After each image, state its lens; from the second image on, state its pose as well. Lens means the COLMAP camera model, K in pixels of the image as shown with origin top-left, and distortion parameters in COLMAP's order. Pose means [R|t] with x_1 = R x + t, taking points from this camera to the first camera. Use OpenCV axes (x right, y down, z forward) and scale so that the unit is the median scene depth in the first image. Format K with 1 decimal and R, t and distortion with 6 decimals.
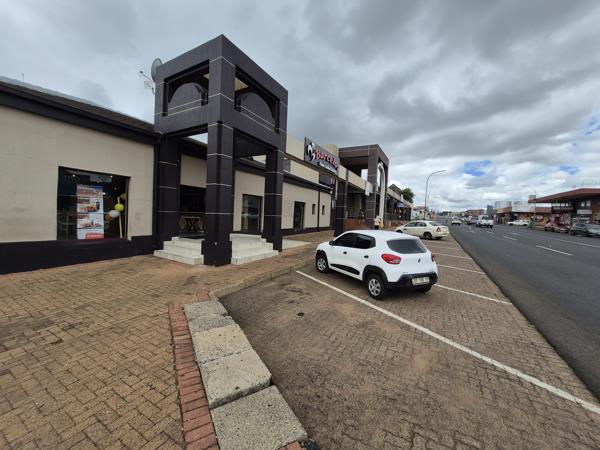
lens RADIAL K [[236.8, 0, 302.4], [0, 236.8, 223.2], [0, 0, 1]] dist [0.001980, -0.001786]
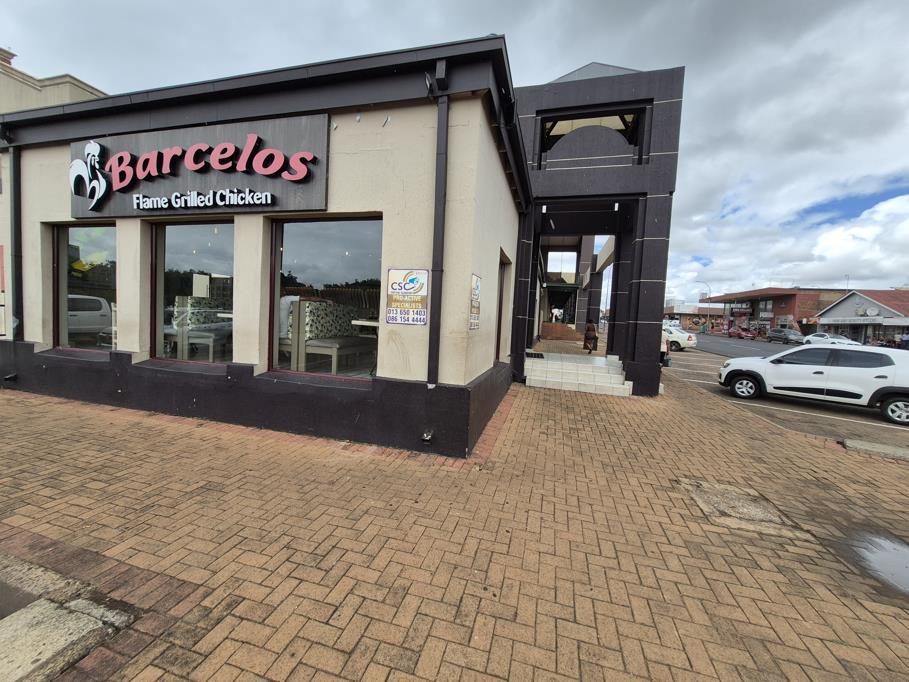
lens RADIAL K [[358.7, 0, 458.1], [0, 358.7, 338.3], [0, 0, 1]] dist [0.001980, -0.001786]
pose [[0.969198, -0.005369, 0.246225, -0.449026], [-0.003427, 0.999372, 0.035282, -0.011299], [-0.246260, -0.035039, 0.968570, 0.038443]]
